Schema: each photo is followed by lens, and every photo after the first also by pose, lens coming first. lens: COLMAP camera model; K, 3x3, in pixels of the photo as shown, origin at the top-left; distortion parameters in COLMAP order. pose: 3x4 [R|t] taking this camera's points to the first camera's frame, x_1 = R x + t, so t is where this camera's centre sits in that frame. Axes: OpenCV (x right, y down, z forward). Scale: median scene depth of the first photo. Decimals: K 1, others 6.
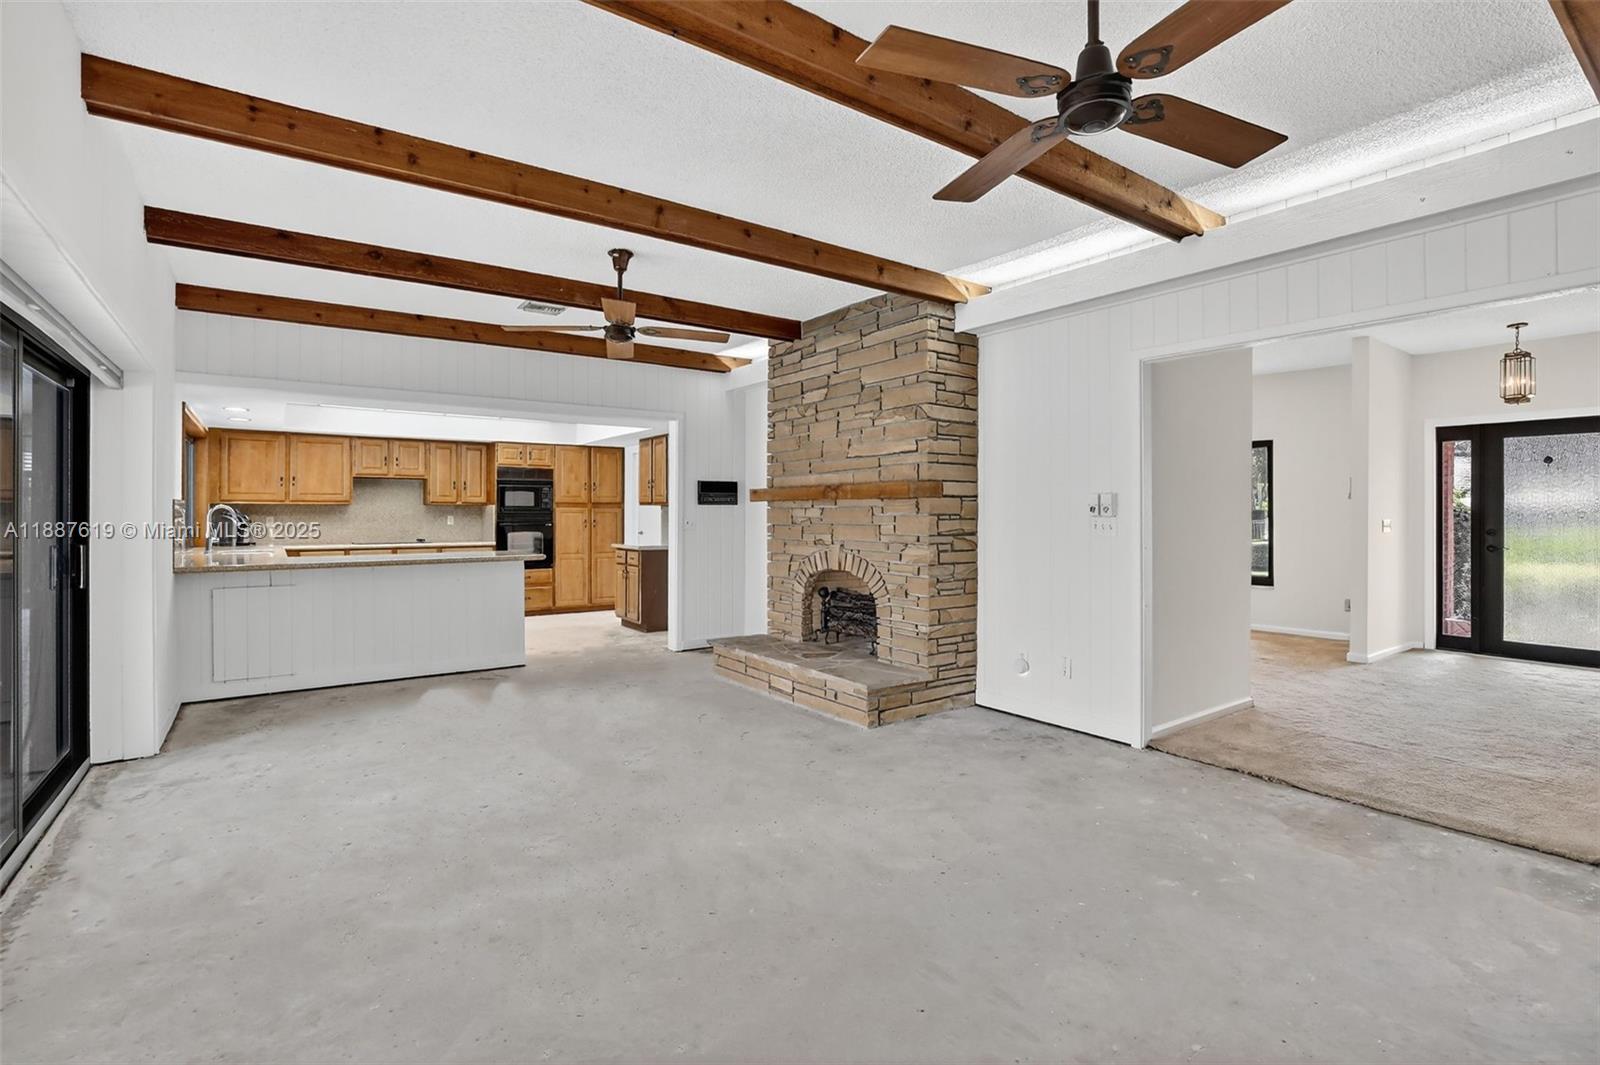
lens RADIAL K [[752.2, 0, 810.7], [0, 752.2, 509.9], [0, 0, 1]] dist [-0.021566, 0.001098]
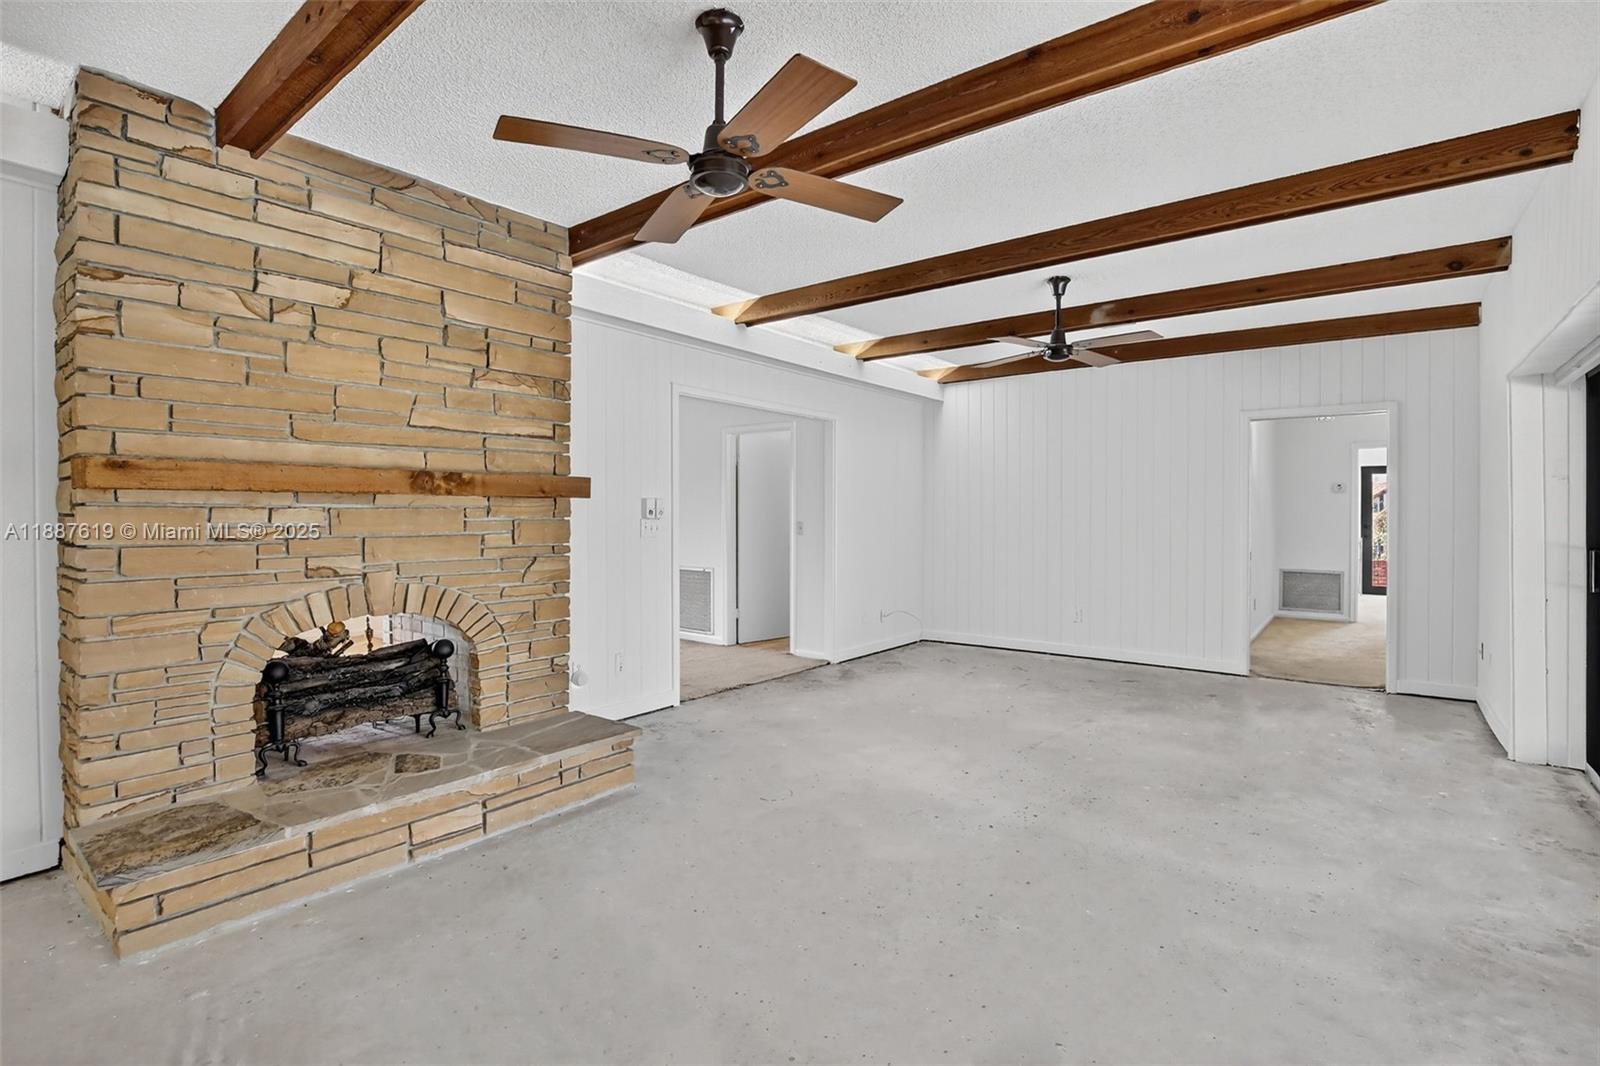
lens RADIAL K [[752.2, 0, 799.6], [0, 752.2, 521.0], [0, 0, 1]] dist [-0.021566, 0.001098]
pose [[-0.266931, -0.008956, 0.963674, -0.585827], [-0.003343, 0.999959, 0.008367, 0.001046], [-0.963710, -0.000988, -0.266951, 0.819288]]
